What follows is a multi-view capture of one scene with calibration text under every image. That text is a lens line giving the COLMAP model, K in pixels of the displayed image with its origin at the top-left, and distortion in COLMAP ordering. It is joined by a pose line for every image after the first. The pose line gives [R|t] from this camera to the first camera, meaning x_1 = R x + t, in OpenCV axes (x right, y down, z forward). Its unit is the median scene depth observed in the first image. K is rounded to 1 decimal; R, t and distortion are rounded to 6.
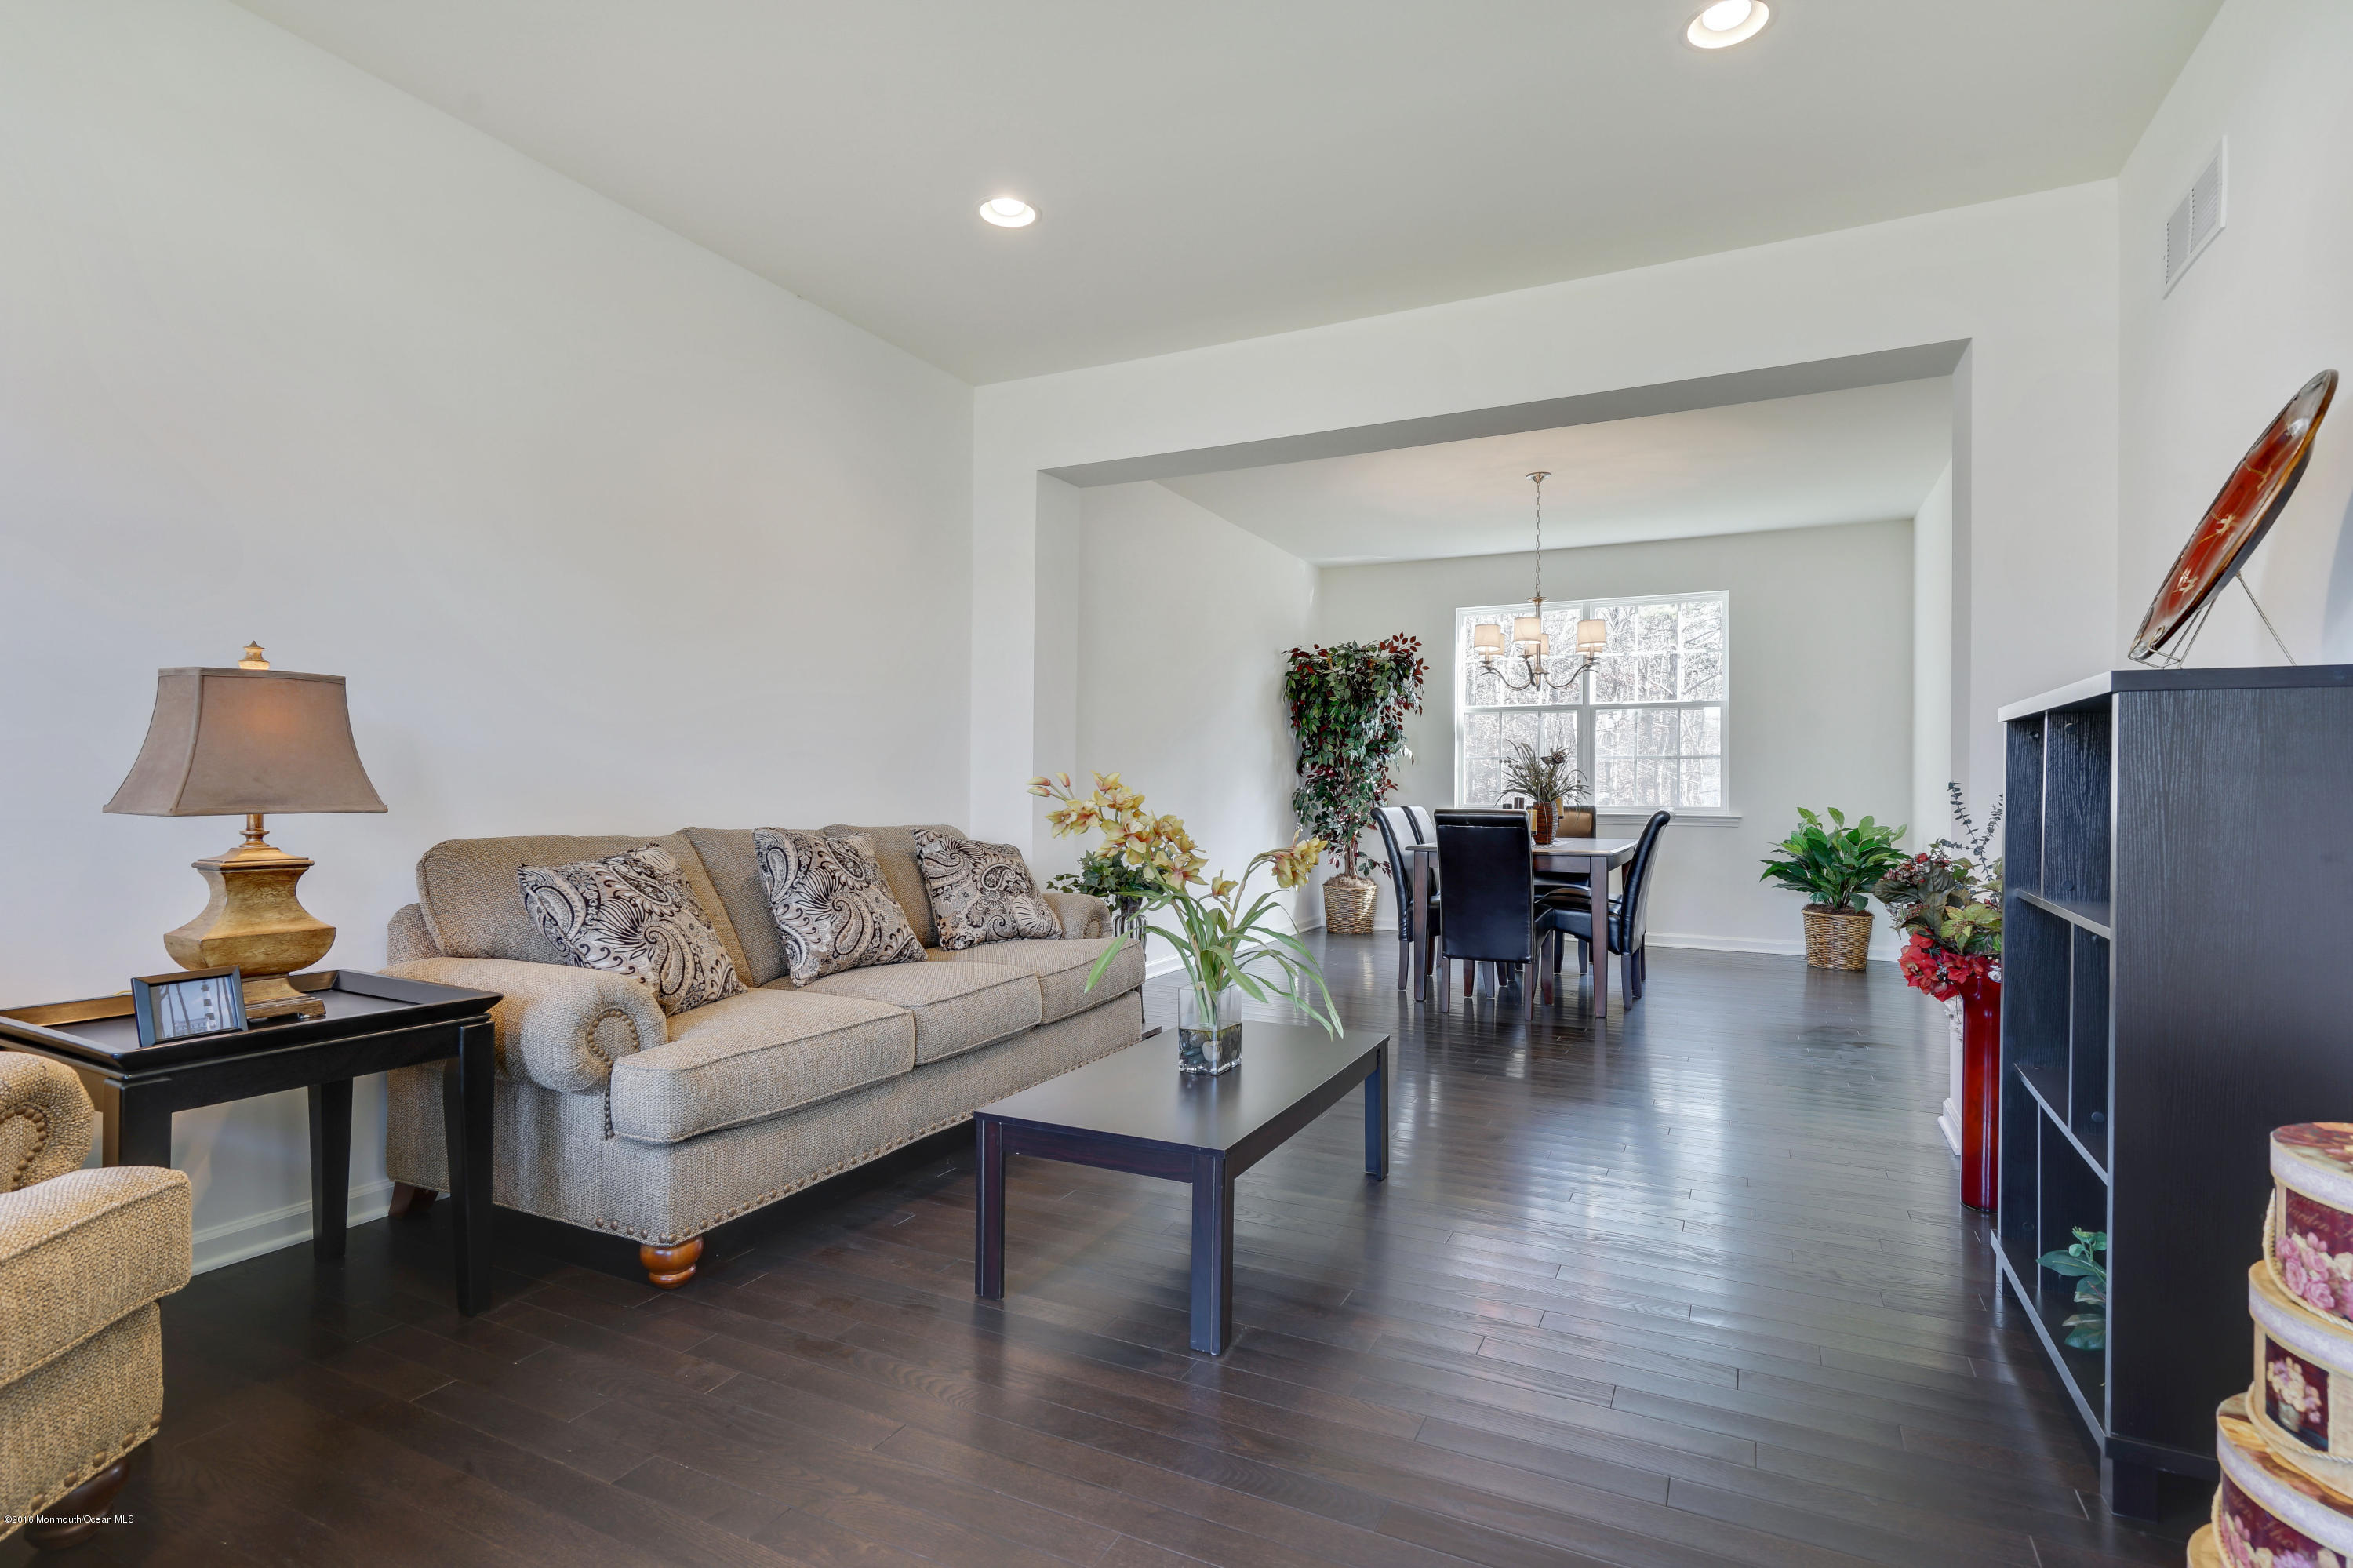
lens RADIAL K [[1158.5, 0, 1166.3], [0, 1158.5, 786.6], [0, 0, 1]] dist [0.003070, 0.002517]
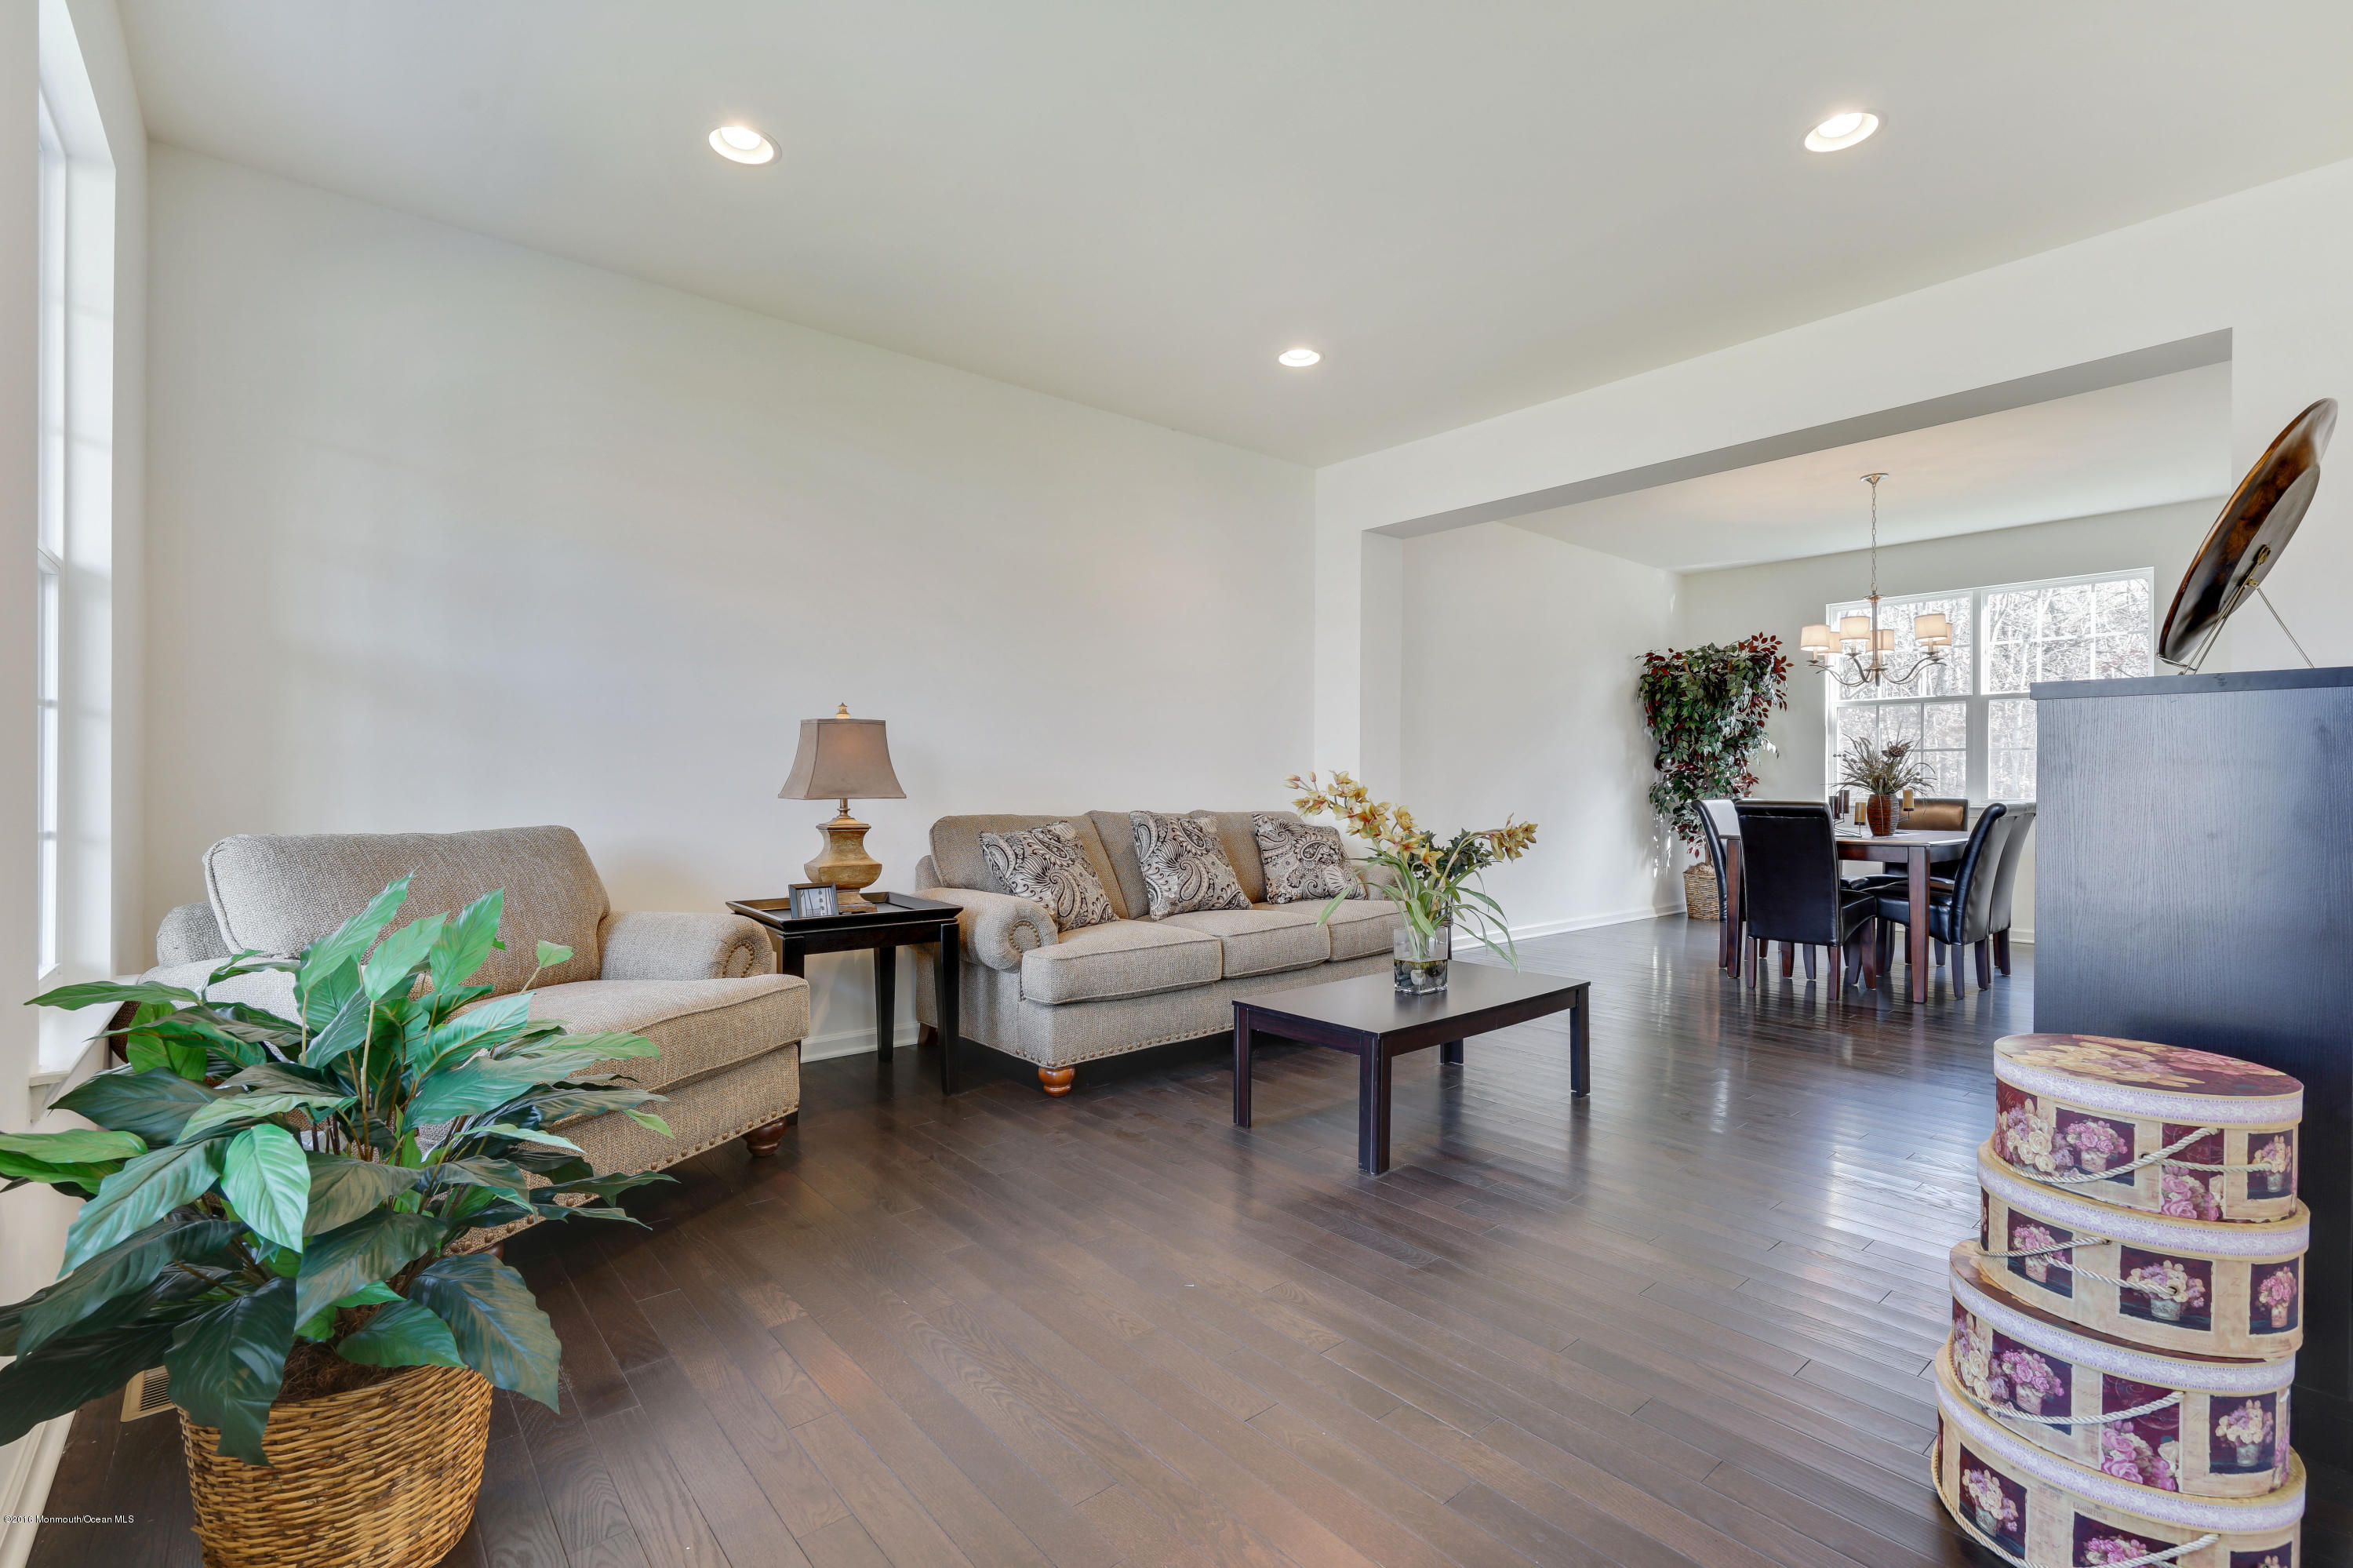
lens RADIAL K [[1056.9, 0, 1171.0], [0, 1056.9, 784.5], [0, 0, 1]] dist [-0.000690, 0.000599]
pose [[0.919905, -0.003906, -0.392122, 0.185156], [0.004624, 0.999989, 0.000886, 0.001263], [0.392114, -0.002629, 0.919913, -0.175003]]
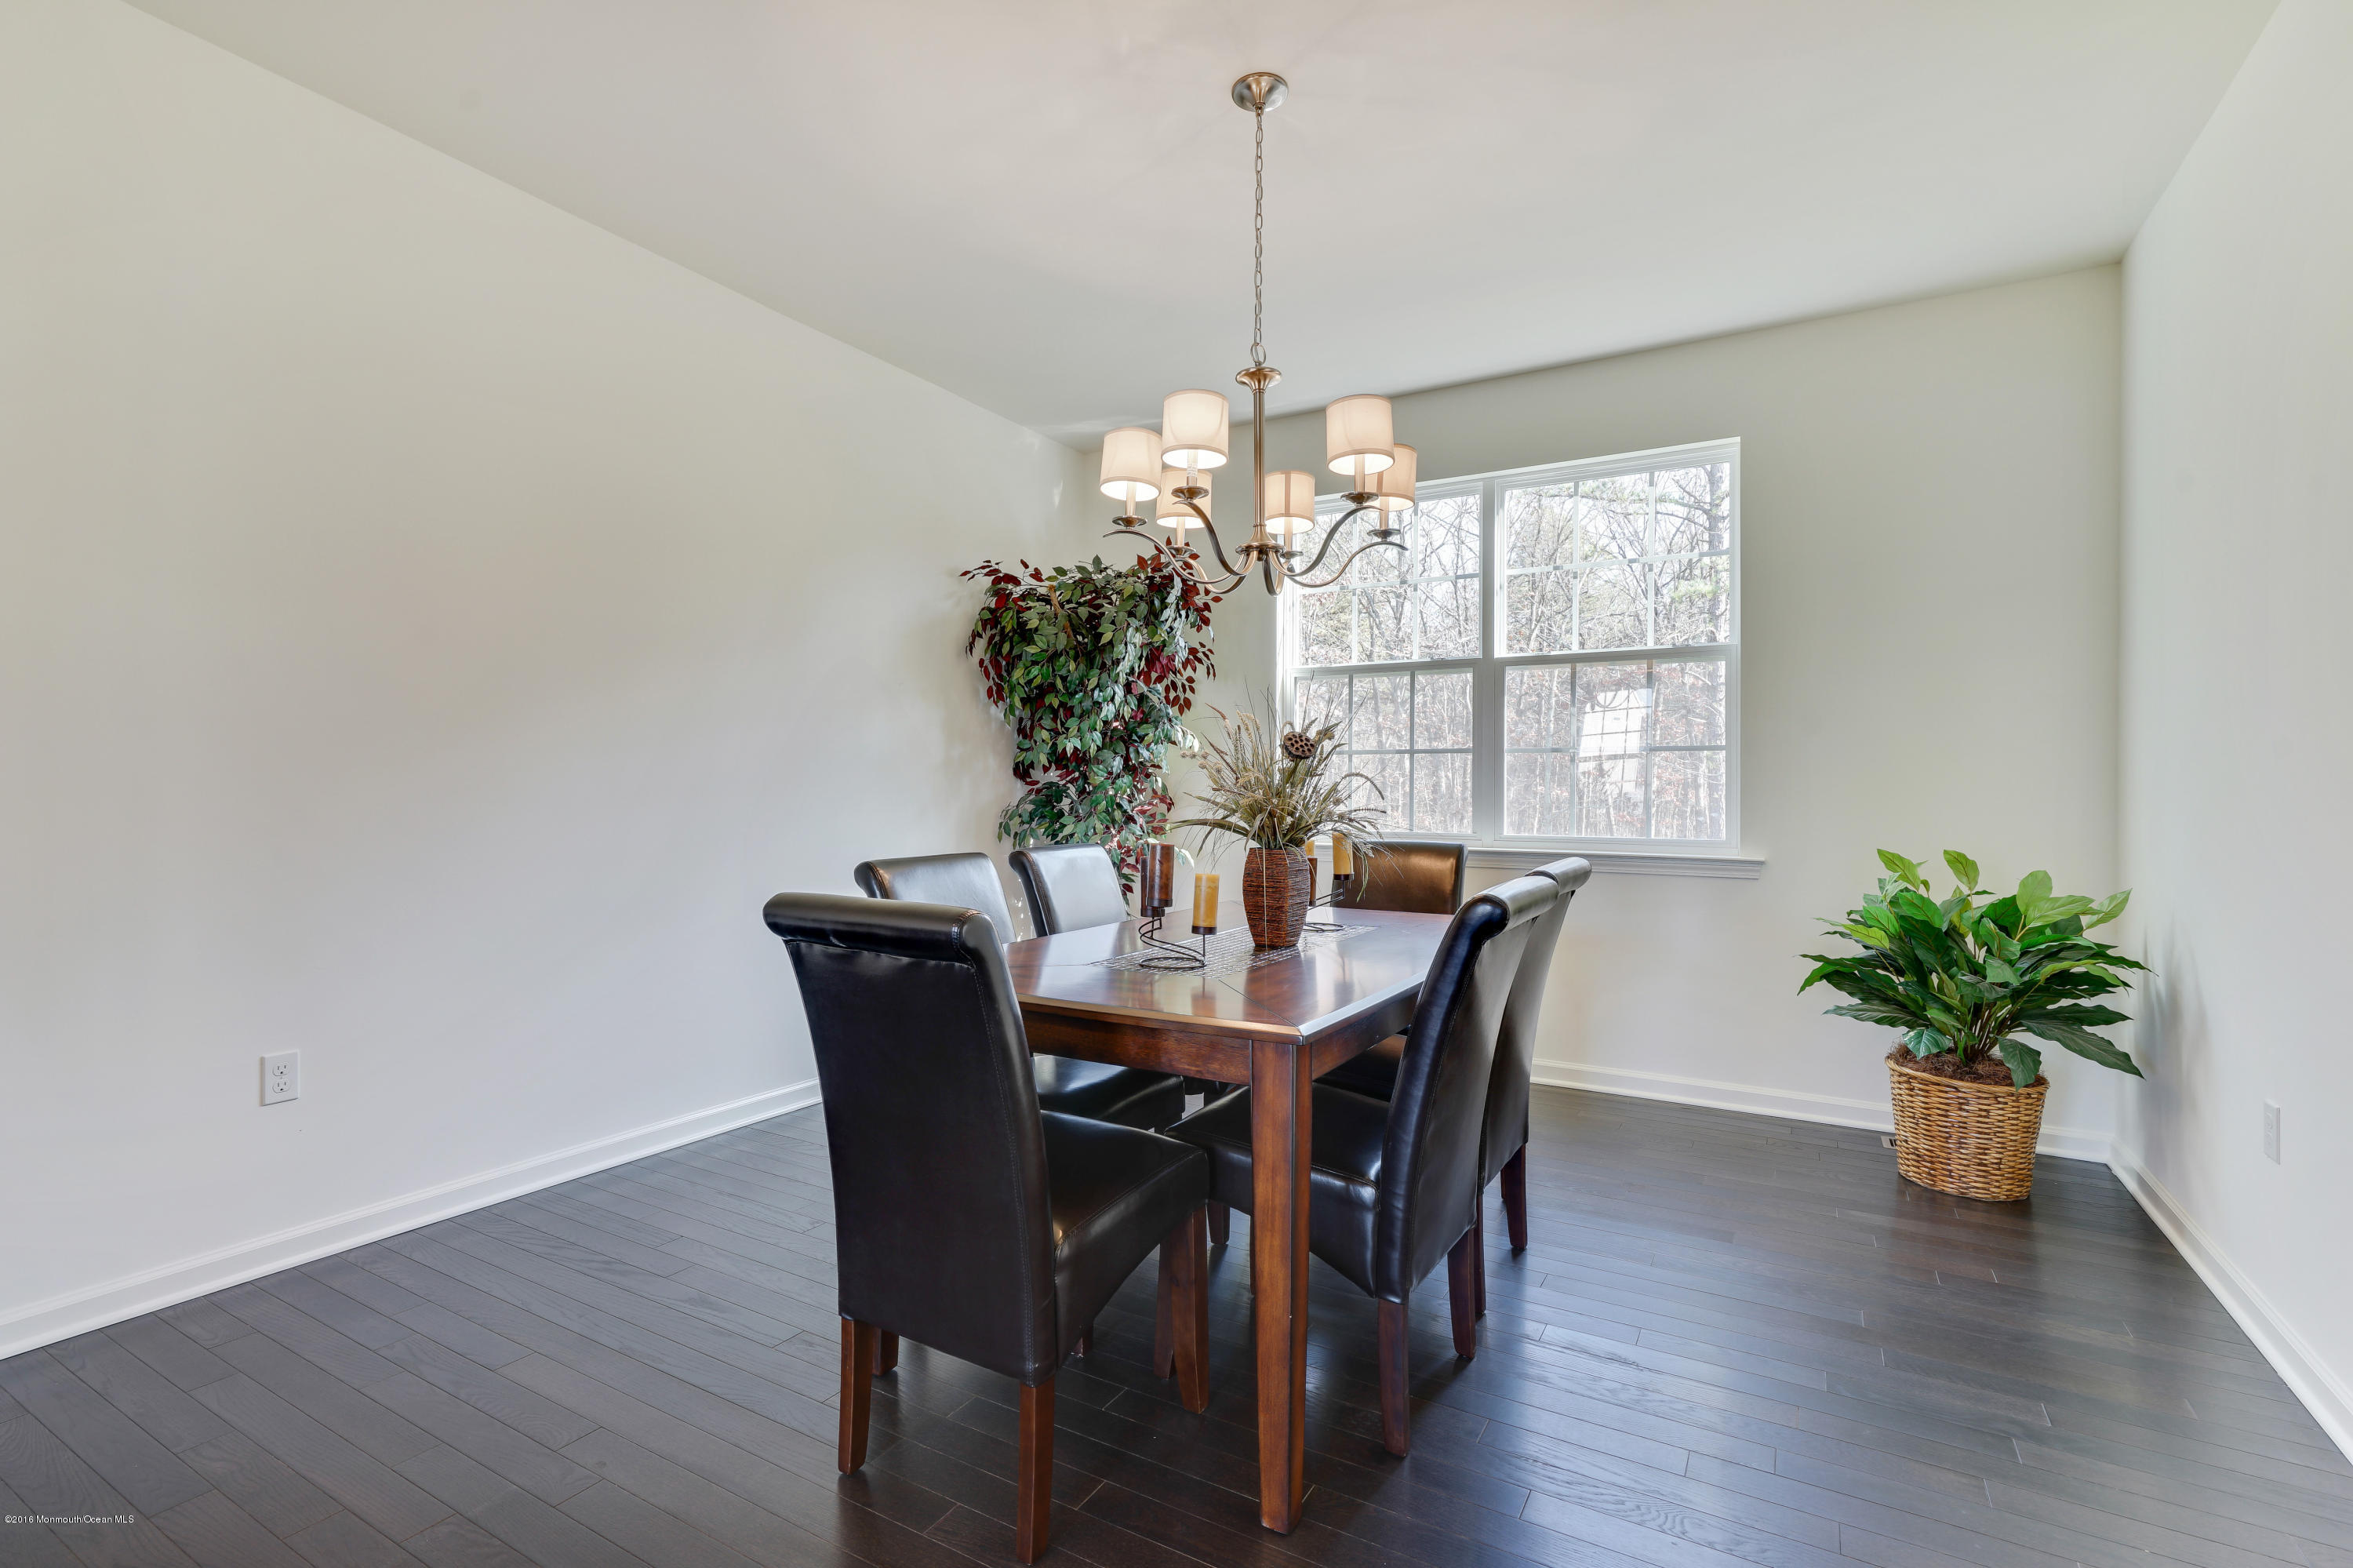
lens RADIAL K [[1056.9, 0, 1188.3], [0, 1056.9, 790.6], [0, 0, 1]] dist [-0.000690, 0.000599]
pose [[0.998344, -0.001356, -0.057515, 0.518230], [0.001587, 0.999991, 0.003977, -0.015649], [0.057509, -0.004061, 0.998337, 0.996952]]
